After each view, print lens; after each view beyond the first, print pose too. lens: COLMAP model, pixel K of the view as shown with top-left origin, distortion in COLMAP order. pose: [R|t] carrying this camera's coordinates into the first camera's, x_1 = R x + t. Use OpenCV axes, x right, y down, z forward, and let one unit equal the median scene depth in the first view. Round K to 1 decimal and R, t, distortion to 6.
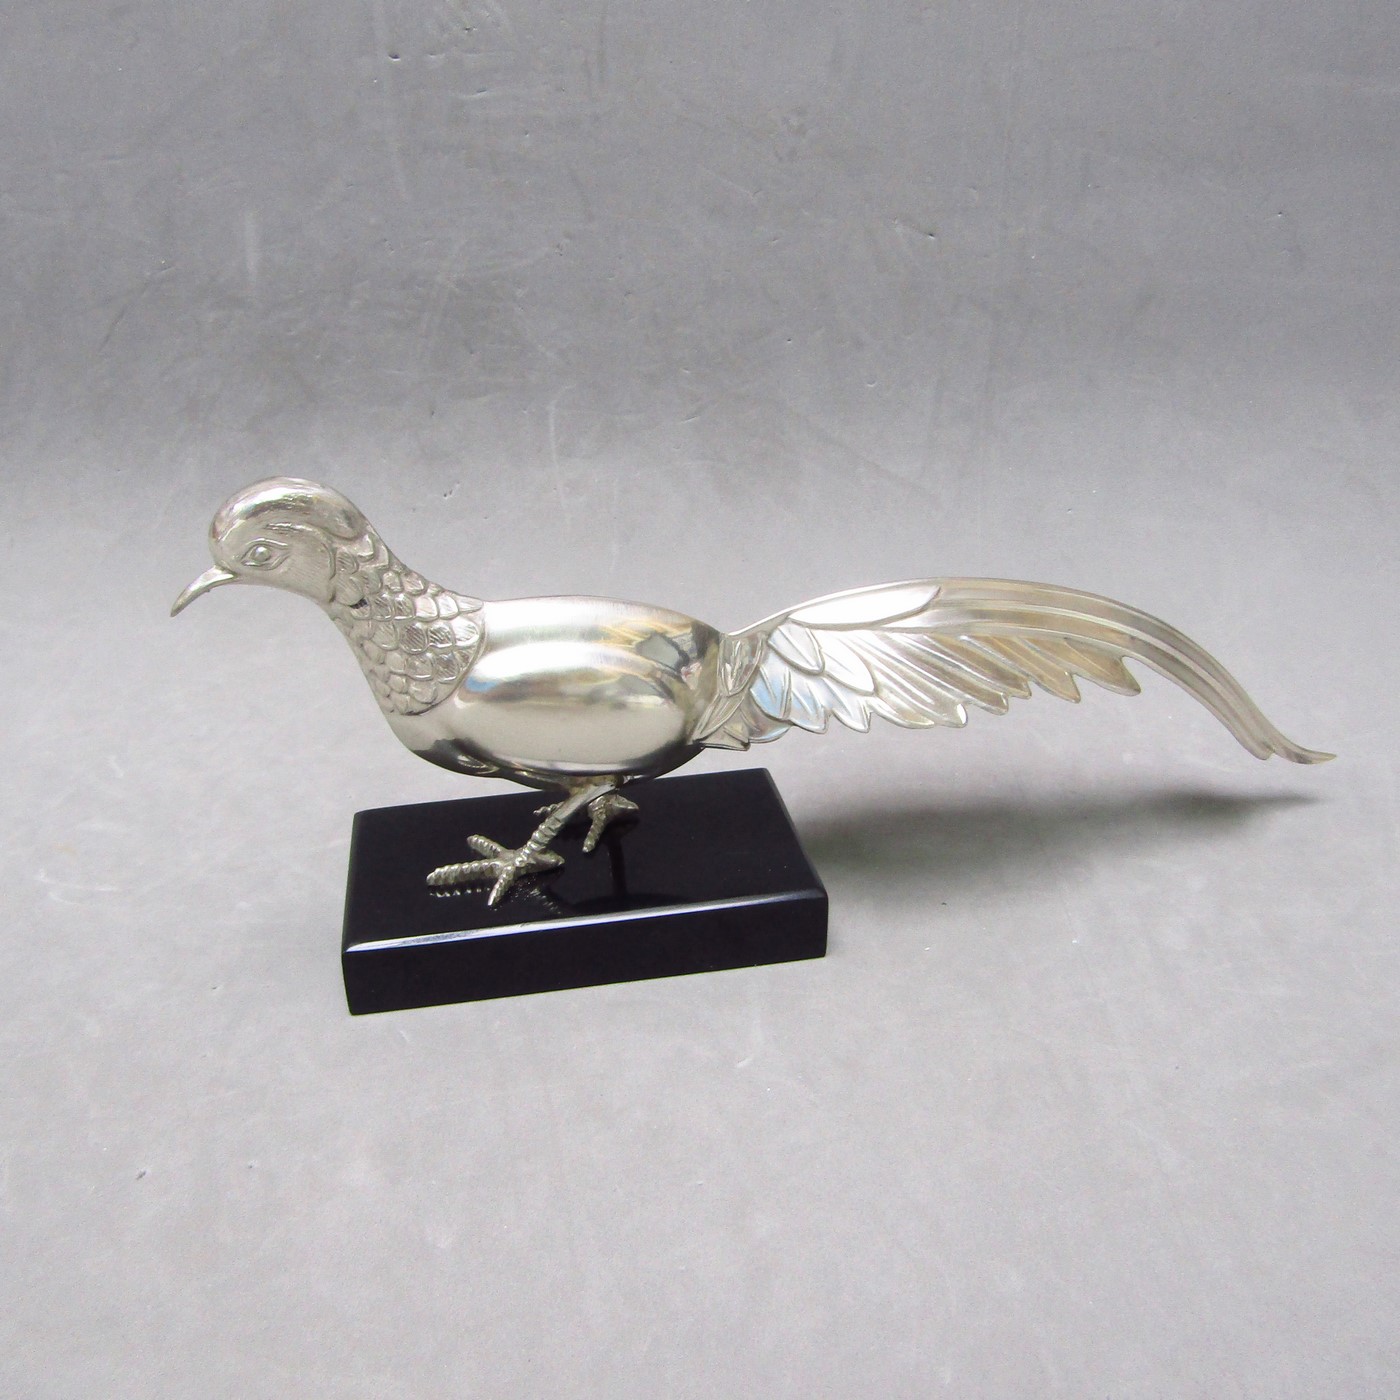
lens RADIAL K [[1302.3, 0, 702.8], [0, 1302.3, 698.0], [0, 0, 1]] dist [-0.009995, 0.000000]
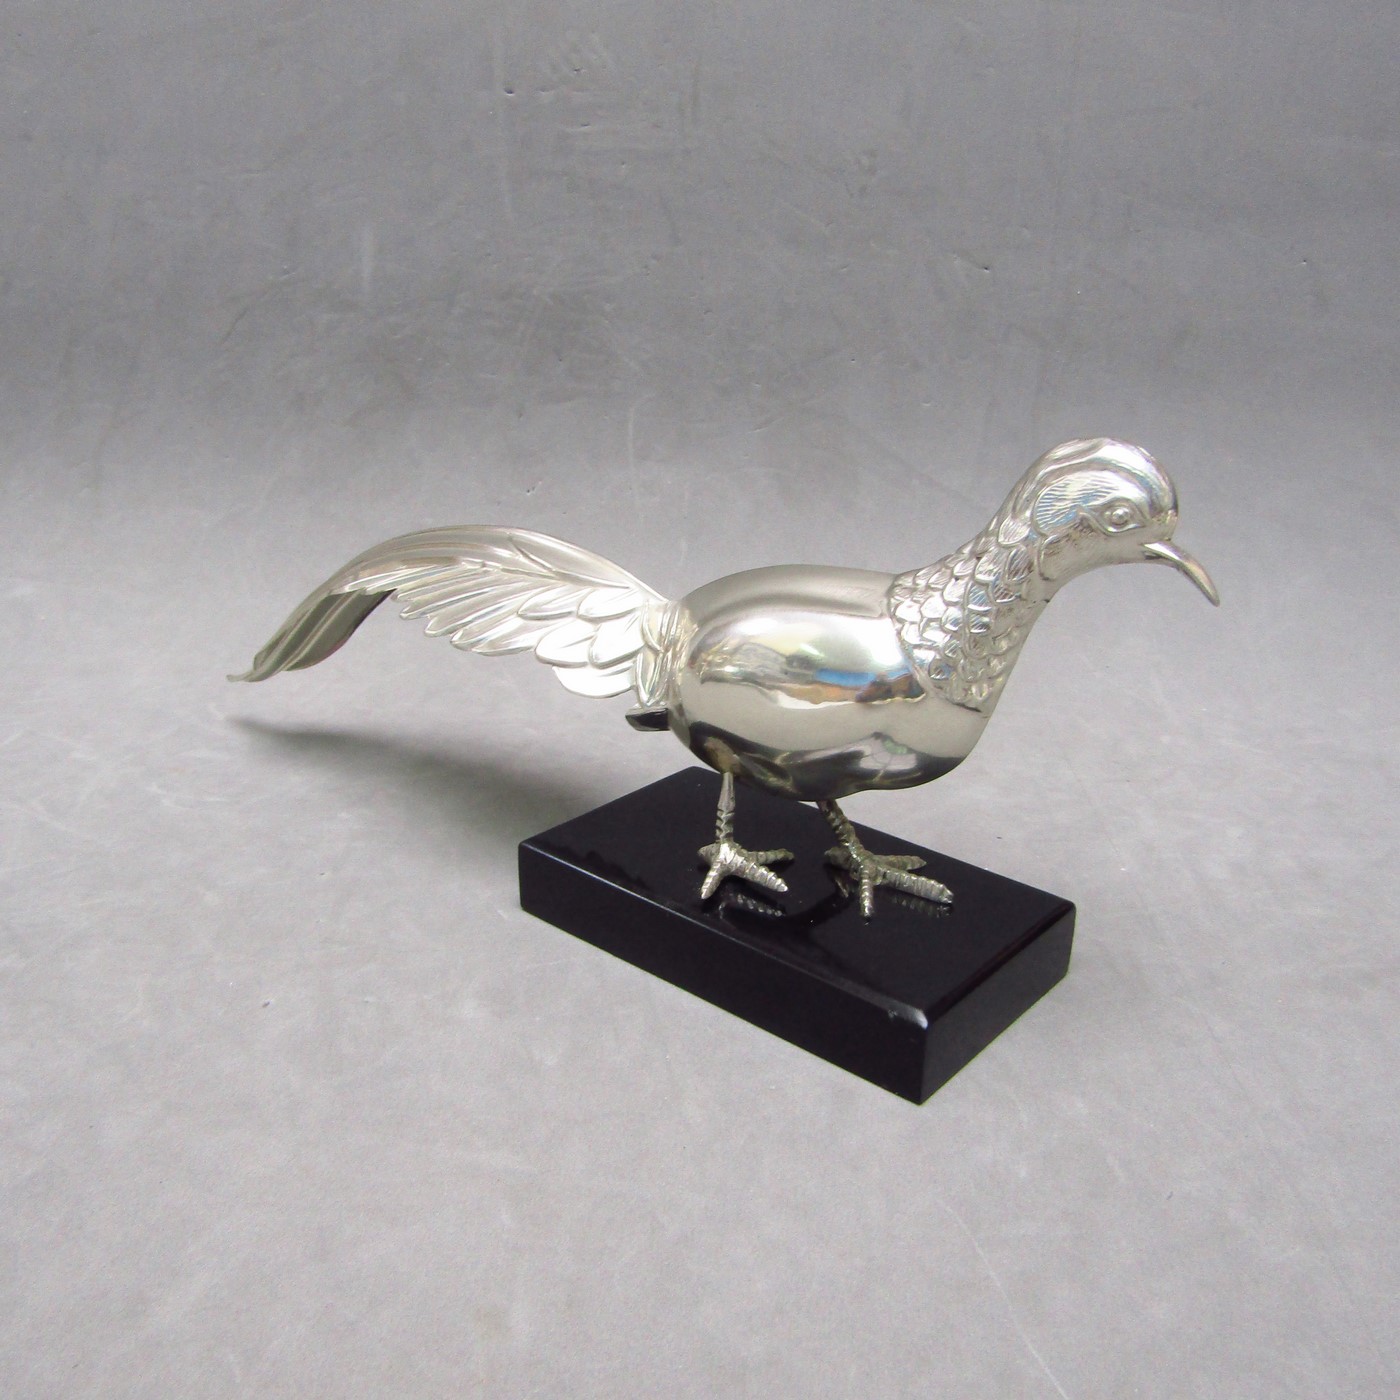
lens RADIAL K [[1302.3, 0, 702.1], [0, 1302.3, 698.3], [0, 0, 1]] dist [-0.009995, 0.000000]
pose [[0.999237, 0.038359, -0.007355, -0.043283], [-0.038888, 0.994641, -0.095797, 0.123036], [0.003641, 0.096010, 0.995374, -0.059857]]
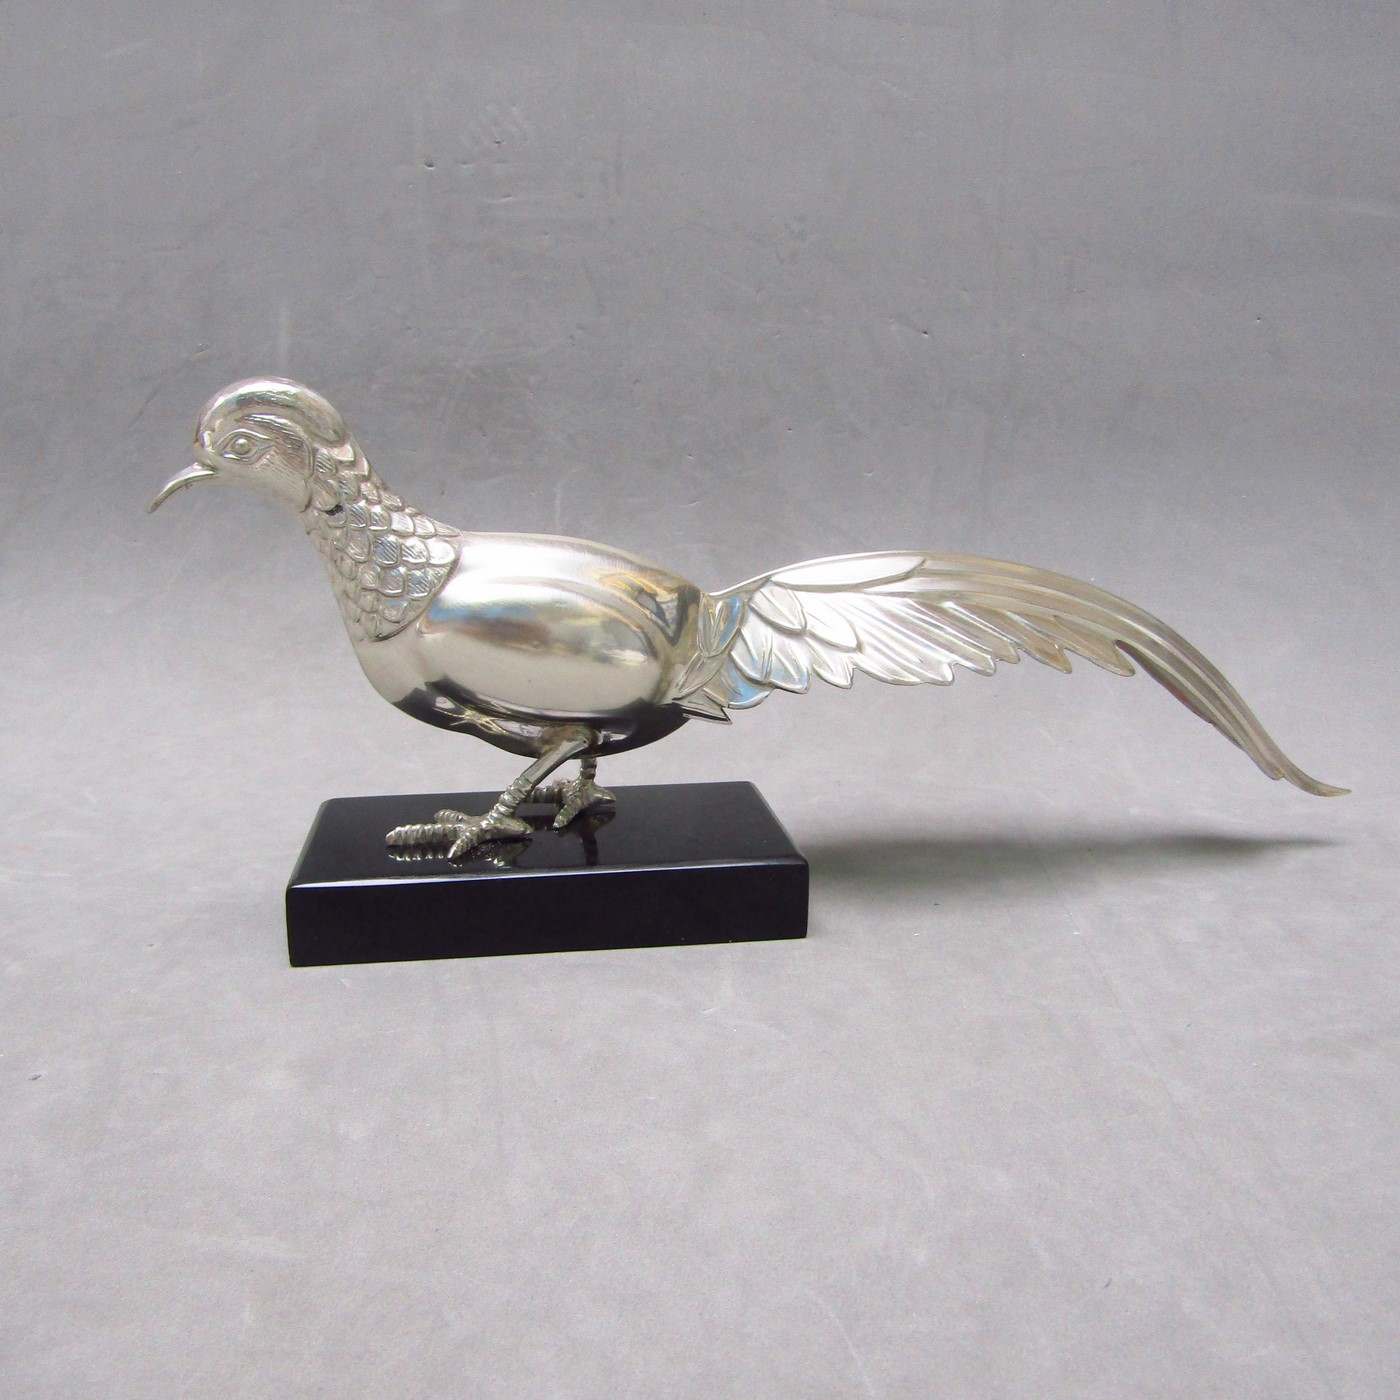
lens RADIAL K [[1302.3, 0, 705.0], [0, 1302.3, 700.5], [0, 0, 1]] dist [-0.009995, 0.000000]
pose [[0.999484, 0.022237, -0.023194, 0.029463], [-0.026934, 0.973432, -0.227387, 0.184078], [0.017521, 0.227895, 0.973528, 0.041192]]
